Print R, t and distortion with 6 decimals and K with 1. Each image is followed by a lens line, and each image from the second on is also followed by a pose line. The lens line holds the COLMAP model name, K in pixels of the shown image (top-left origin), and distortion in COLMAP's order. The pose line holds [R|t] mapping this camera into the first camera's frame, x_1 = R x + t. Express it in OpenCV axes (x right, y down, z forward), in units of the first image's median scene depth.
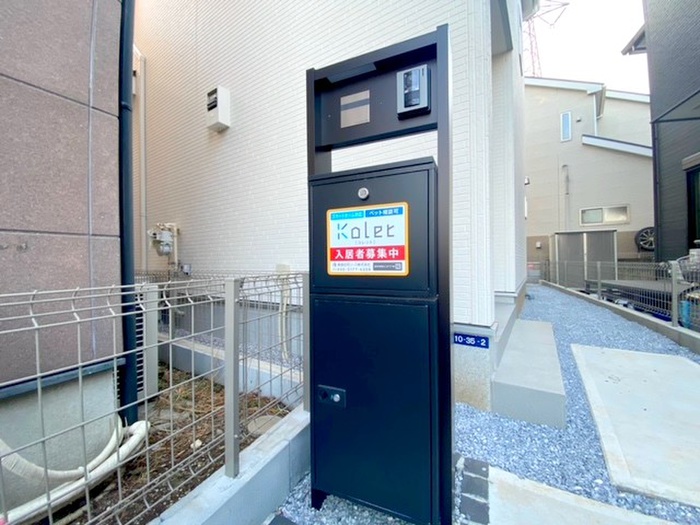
lens RADIAL K [[285.0, 0, 348.1], [0, 285.0, 264.1], [0, 0, 1]] dist [-0.001567, -0.010571]
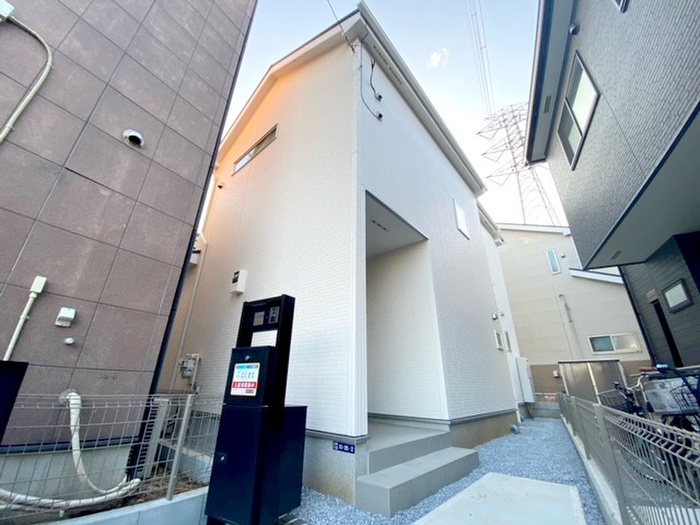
lens RADIAL K [[285.0, 0, 349.7], [0, 285.0, 259.2], [0, 0, 1]] dist [-0.001567, -0.010571]
pose [[0.991861, -0.025905, -0.124659, 0.669887], [-0.028367, 0.909512, -0.414708, -0.016752], [0.124122, 0.414869, 0.901375, -0.777757]]
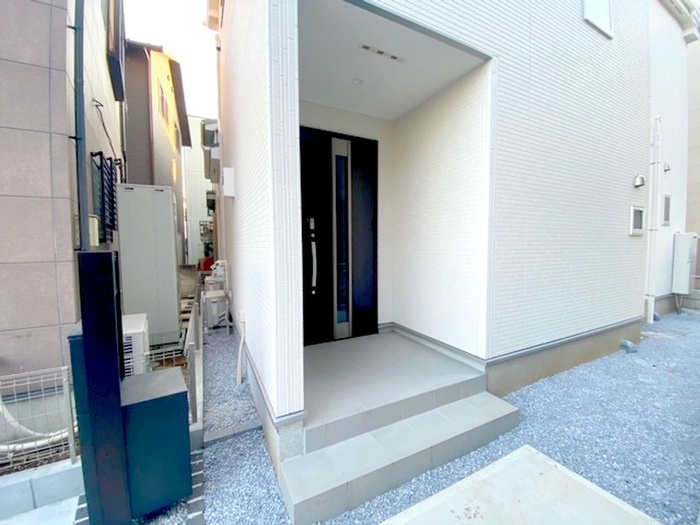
lens RADIAL K [[285.0, 0, 348.8], [0, 285.0, 262.7], [0, 0, 1]] dist [-0.001567, -0.010571]
pose [[0.870745, 0.034102, -0.490552, 1.248519], [-0.008380, 0.998477, 0.054538, -0.446924], [0.491664, -0.043378, 0.869704, 0.181146]]
